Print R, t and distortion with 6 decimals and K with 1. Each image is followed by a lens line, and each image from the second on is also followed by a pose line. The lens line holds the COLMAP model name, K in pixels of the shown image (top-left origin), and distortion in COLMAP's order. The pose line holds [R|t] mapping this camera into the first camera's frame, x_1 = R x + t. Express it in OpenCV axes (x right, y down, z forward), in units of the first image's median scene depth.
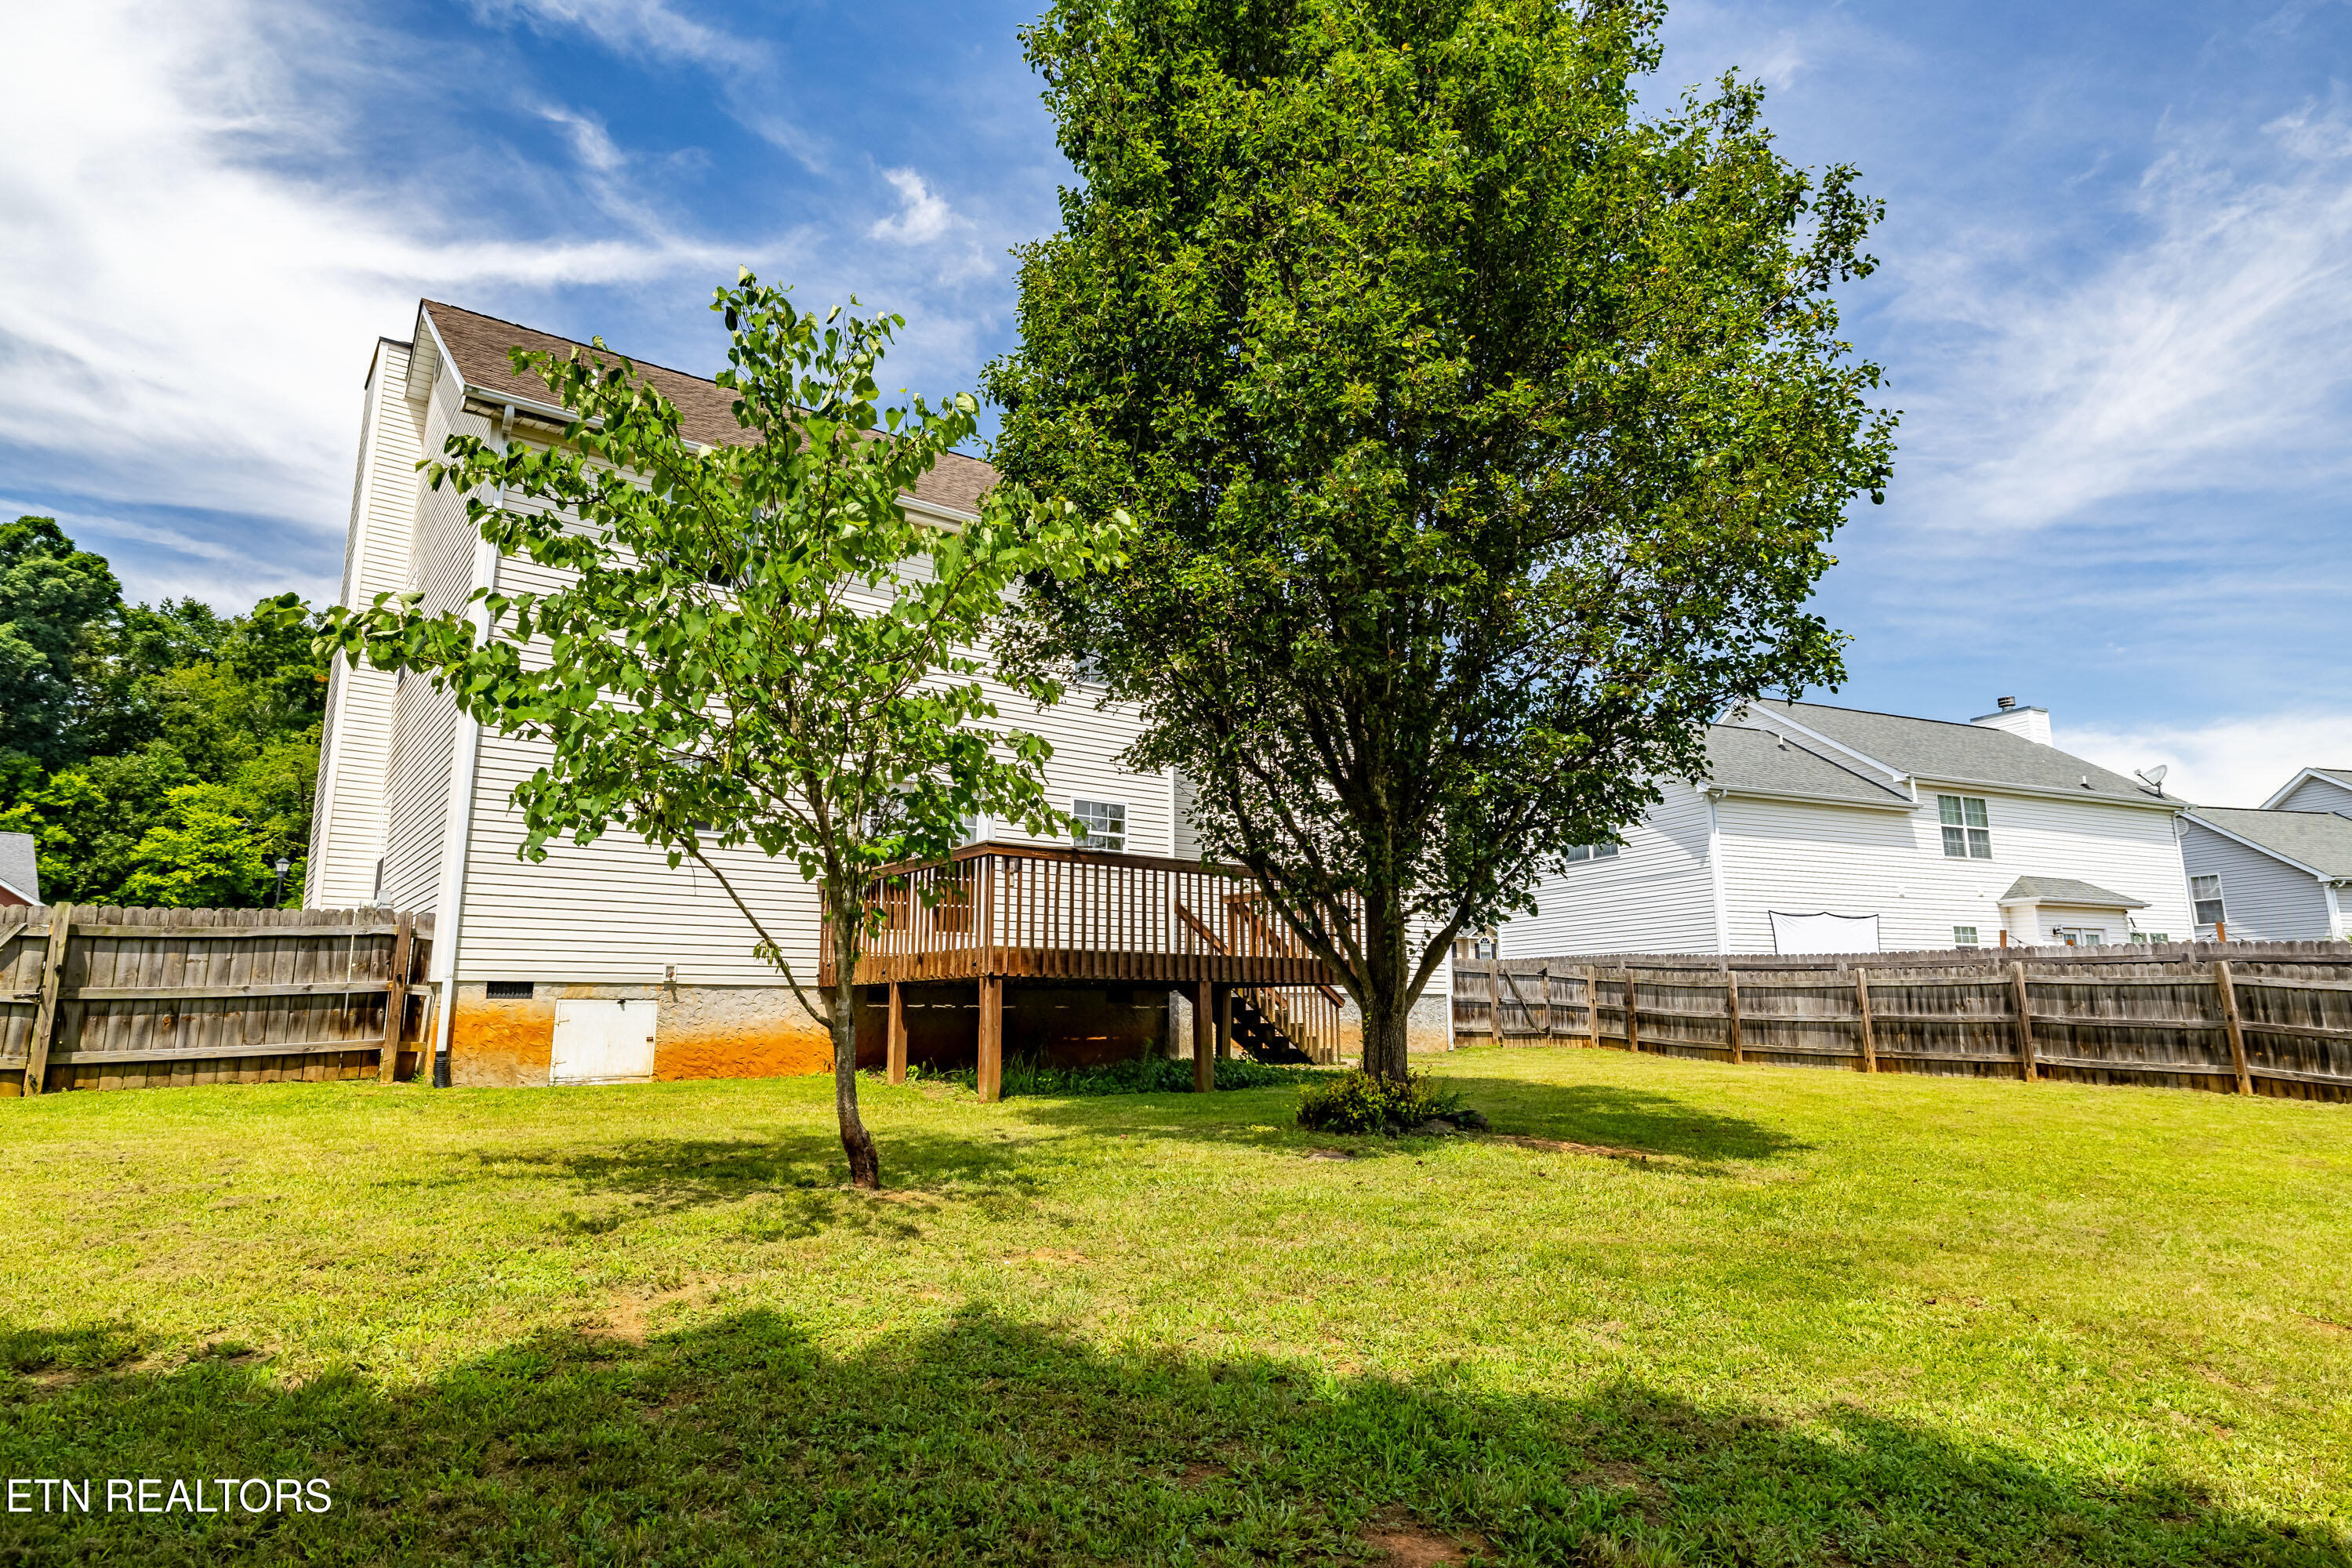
lens RADIAL K [[1283.9, 0, 1158.9], [0, 1283.9, 777.9], [0, 0, 1]] dist [-0.000629, 0.000155]
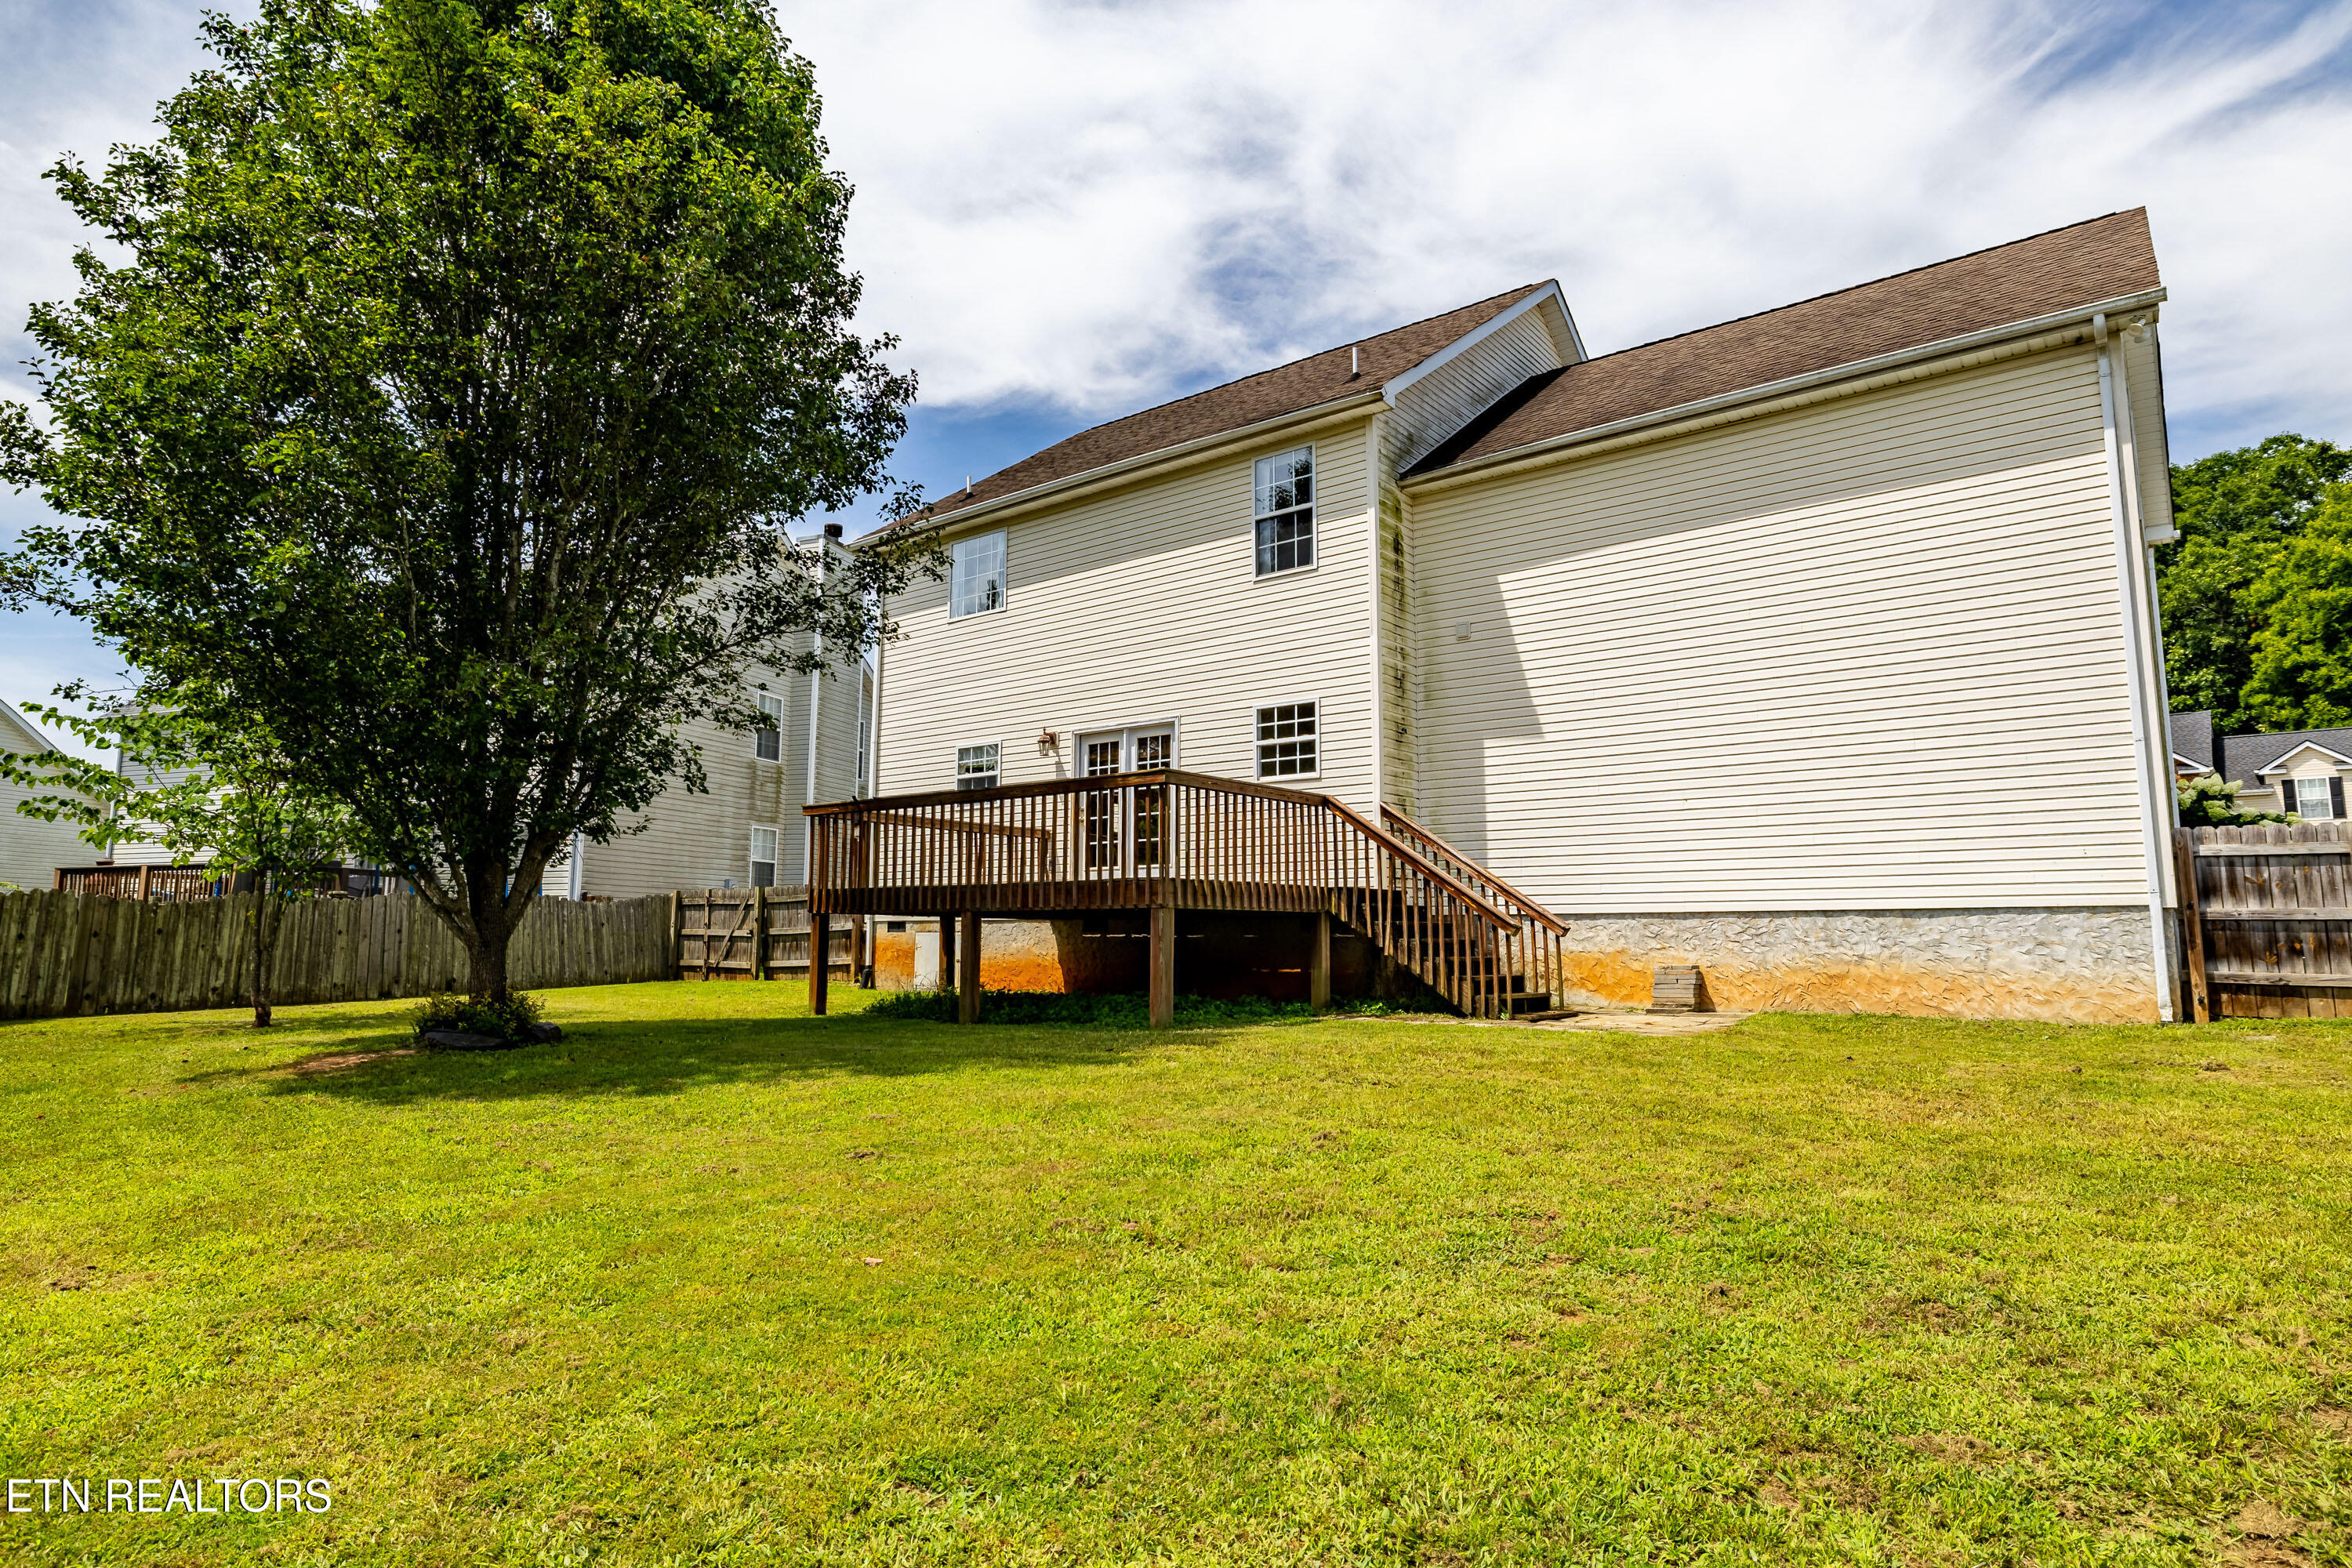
lens RADIAL K [[1283.9, 0, 1157.3], [0, 1283.9, 788.0], [0, 0, 1]] dist [-0.000629, 0.000155]
pose [[0.243439, -0.114071, -0.963185, 0.833213], [0.173762, 0.982123, -0.072396, 0.131929], [0.954224, -0.149741, 0.258909, 0.732259]]
